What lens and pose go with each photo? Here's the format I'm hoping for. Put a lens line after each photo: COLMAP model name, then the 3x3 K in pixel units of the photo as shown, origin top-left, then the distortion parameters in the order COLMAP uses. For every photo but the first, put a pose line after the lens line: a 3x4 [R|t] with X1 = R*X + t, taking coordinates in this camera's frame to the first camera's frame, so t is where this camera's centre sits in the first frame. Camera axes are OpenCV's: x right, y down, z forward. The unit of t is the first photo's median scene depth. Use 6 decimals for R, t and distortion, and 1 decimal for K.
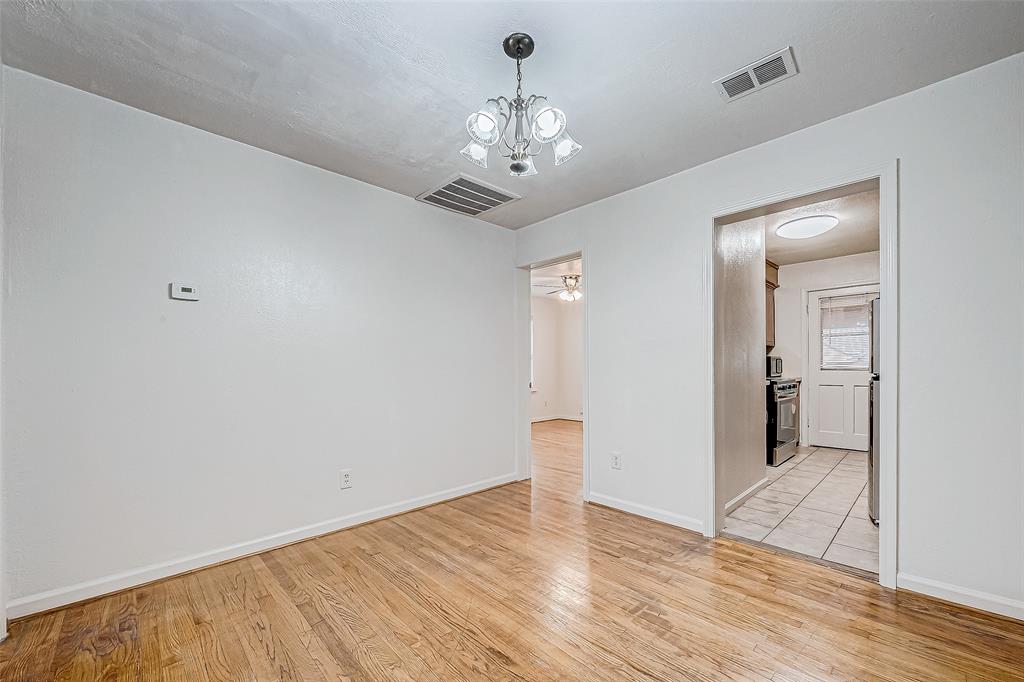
lens RADIAL K [[410.5, 0, 517.7], [0, 410.5, 369.0], [0, 0, 1]] dist [0.001319, -0.000696]
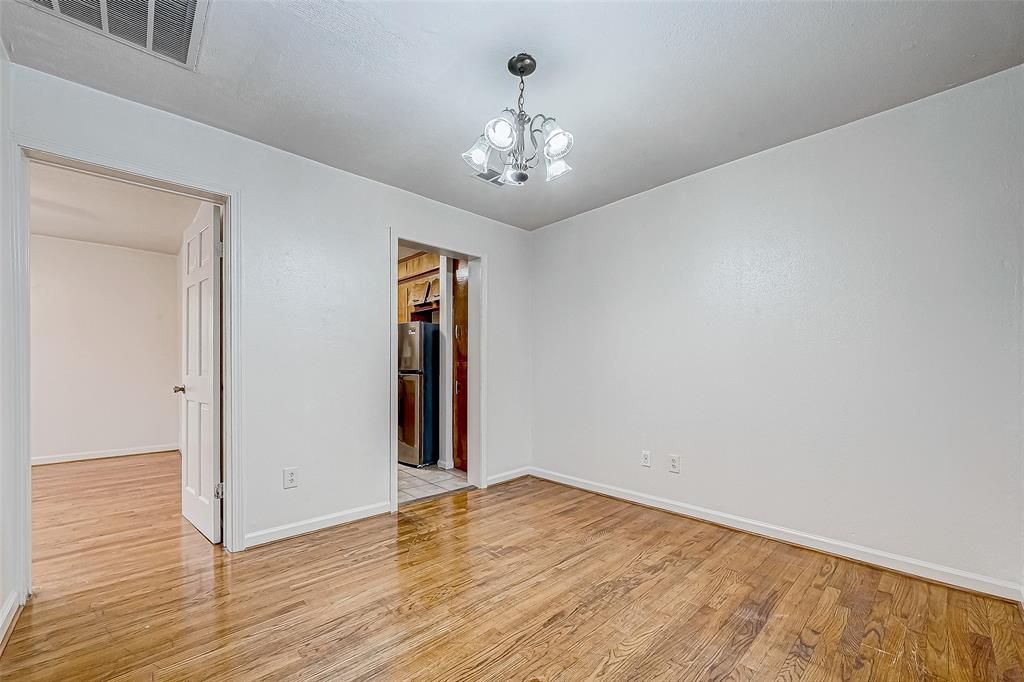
lens RADIAL K [[410.5, 0, 523.4], [0, 410.5, 371.3], [0, 0, 1]] dist [0.001319, -0.000696]
pose [[-0.005107, -0.008705, 0.999949, -0.724506], [-0.005023, 0.999950, 0.008679, 0.000657], [-0.999974, -0.004978, -0.005151, 0.674203]]
